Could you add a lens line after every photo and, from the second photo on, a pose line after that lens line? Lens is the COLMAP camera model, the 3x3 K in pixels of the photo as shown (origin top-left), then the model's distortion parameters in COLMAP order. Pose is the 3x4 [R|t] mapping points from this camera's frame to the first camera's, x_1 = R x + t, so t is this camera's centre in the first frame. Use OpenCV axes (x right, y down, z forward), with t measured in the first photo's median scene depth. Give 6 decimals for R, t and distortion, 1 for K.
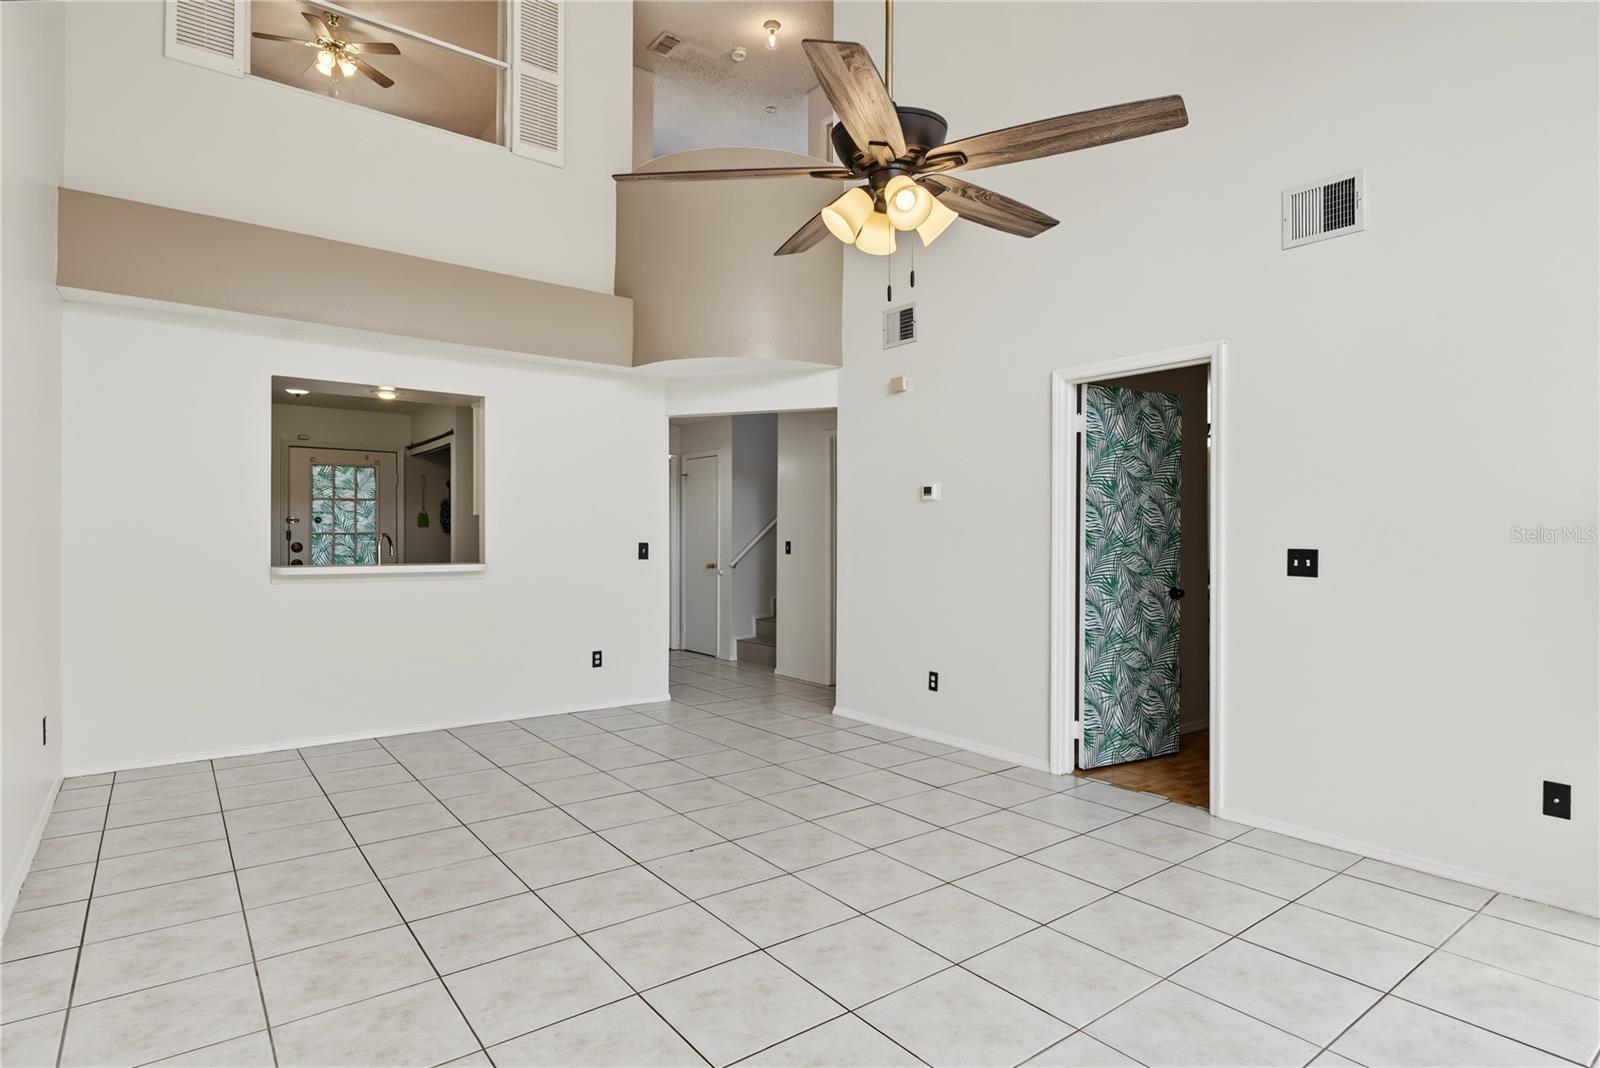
lens RADIAL K [[843.3, 0, 799.1], [0, 843.3, 535.6], [0, 0, 1]] dist [-0.000483, 0.000066]
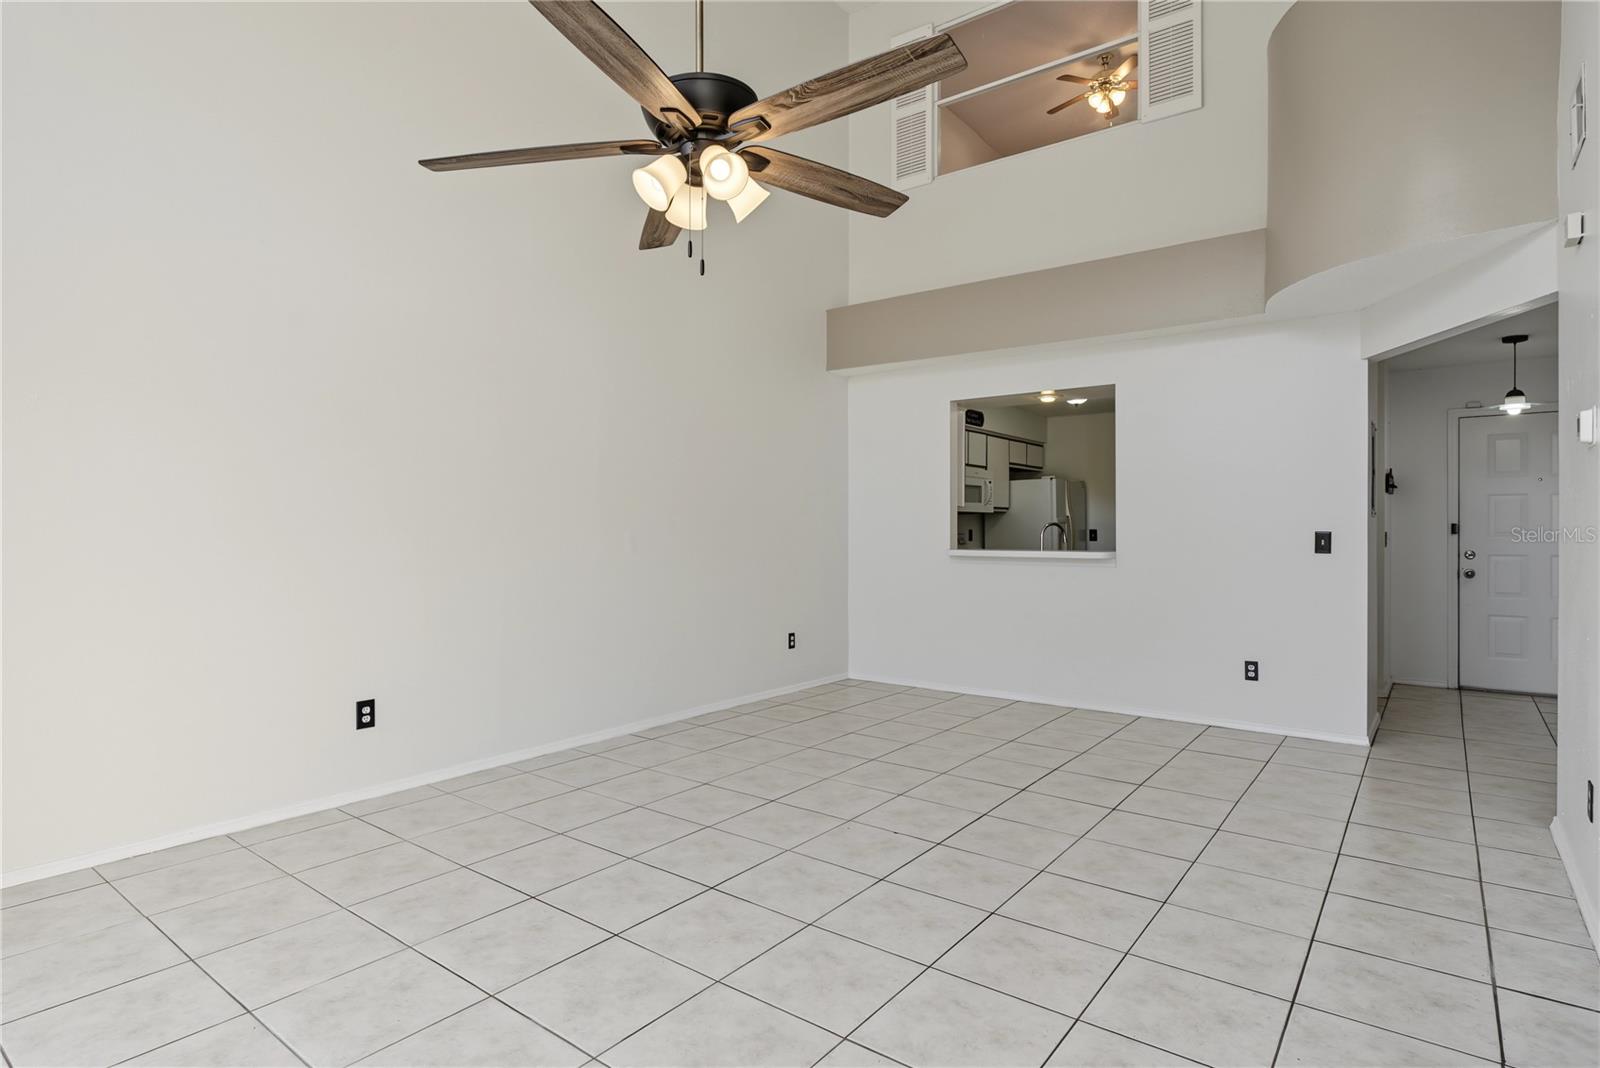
lens RADIAL K [[843.3, 0, 799.1], [0, 843.3, 535.6], [0, 0, 1]] dist [-0.000483, 0.000066]
pose [[0.258481, 0.003326, -0.966011, 0.551295], [0.000798, 0.999993, 0.003657, 0.011432], [0.966016, -0.001716, 0.258477, 0.430130]]
